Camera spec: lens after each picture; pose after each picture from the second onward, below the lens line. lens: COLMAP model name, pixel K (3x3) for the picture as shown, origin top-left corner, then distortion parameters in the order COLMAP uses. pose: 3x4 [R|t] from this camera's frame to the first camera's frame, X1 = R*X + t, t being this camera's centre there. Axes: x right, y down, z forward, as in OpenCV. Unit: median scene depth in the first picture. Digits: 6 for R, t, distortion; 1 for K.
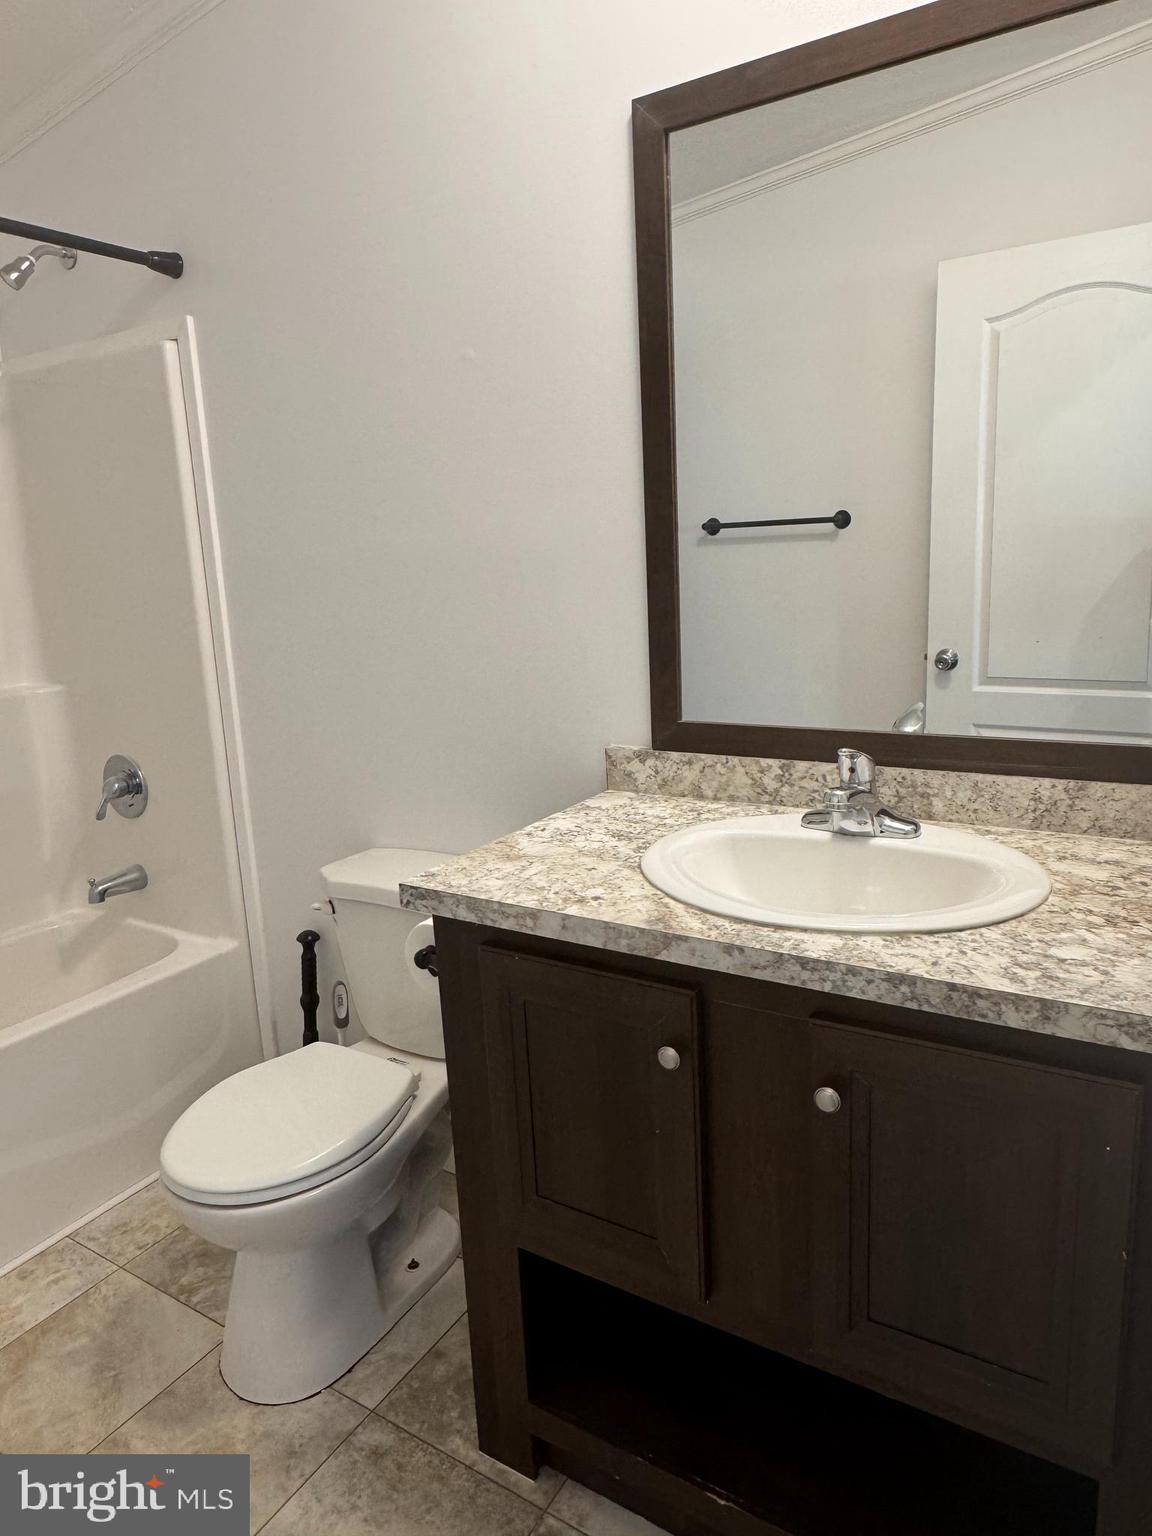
lens RADIAL K [[974.0, 0, 587.6], [0, 974.0, 759.6], [0, 0, 1]] dist [-0.003485, -0.000857]
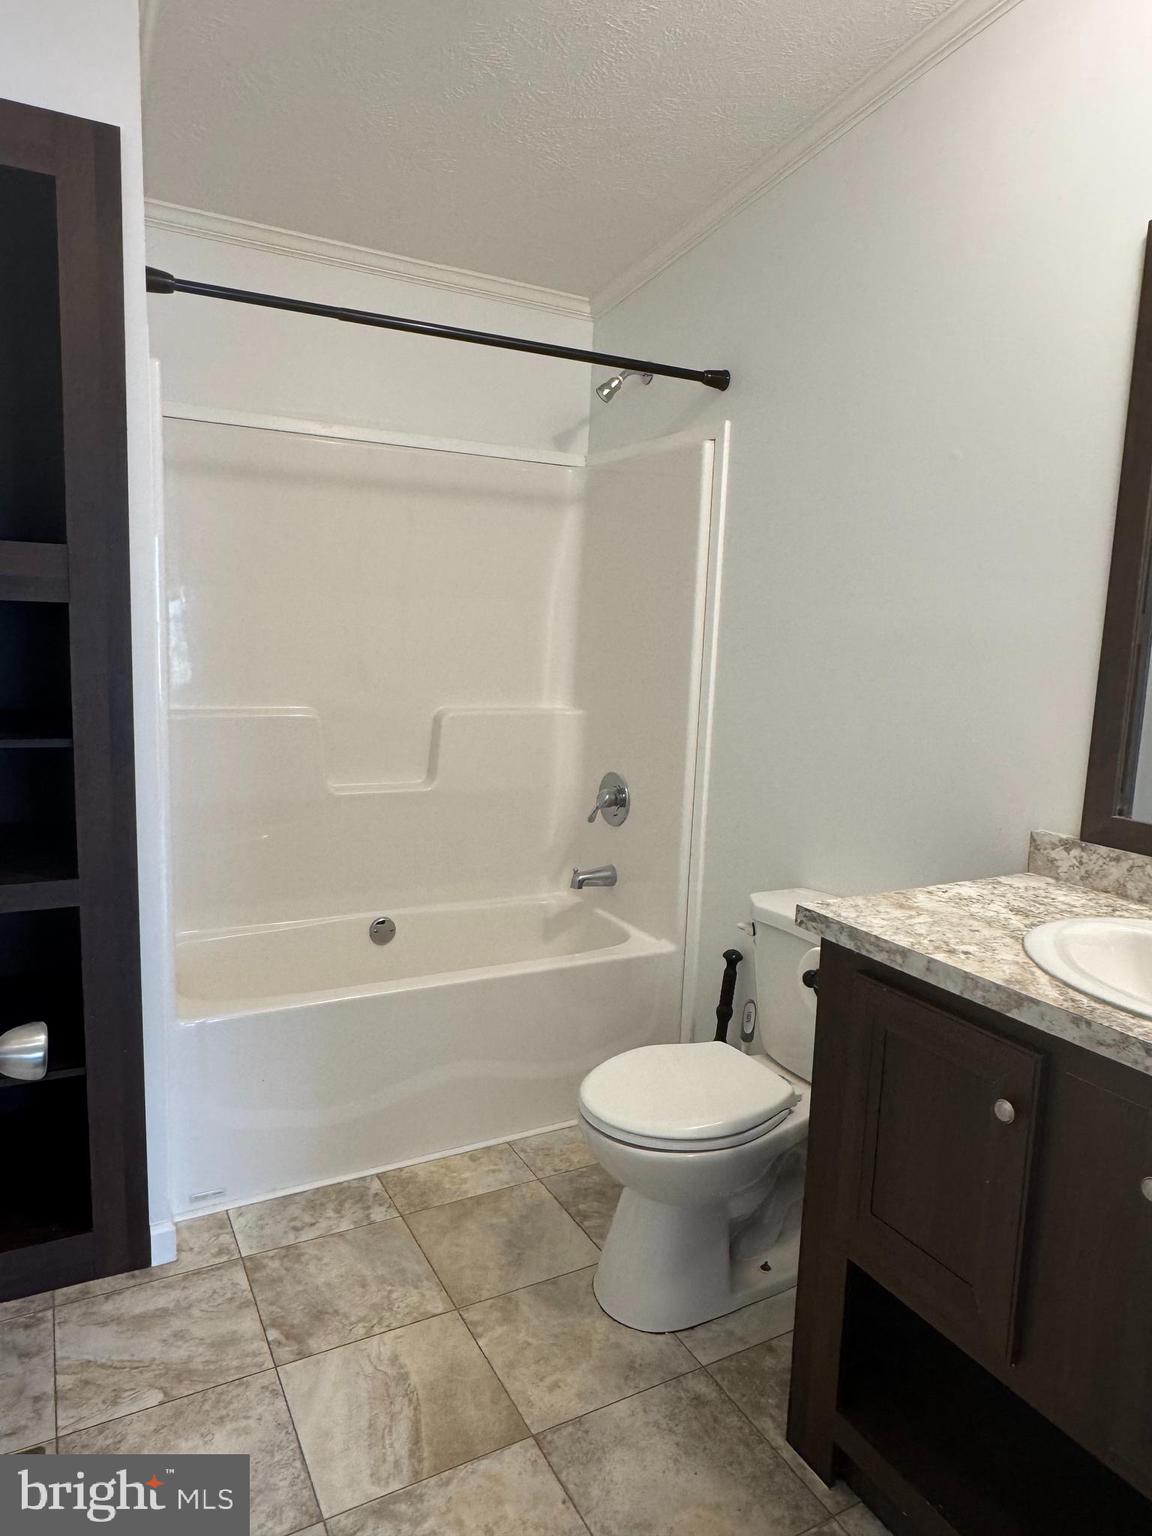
lens RADIAL K [[974.0, 0, 570.6], [0, 974.0, 765.6], [0, 0, 1]] dist [-0.003485, -0.000857]
pose [[0.862004, 0.146913, -0.485146, 0.088385], [-0.176592, 0.984158, -0.015742, 0.022423], [0.475147, 0.099243, 0.874292, -0.130455]]
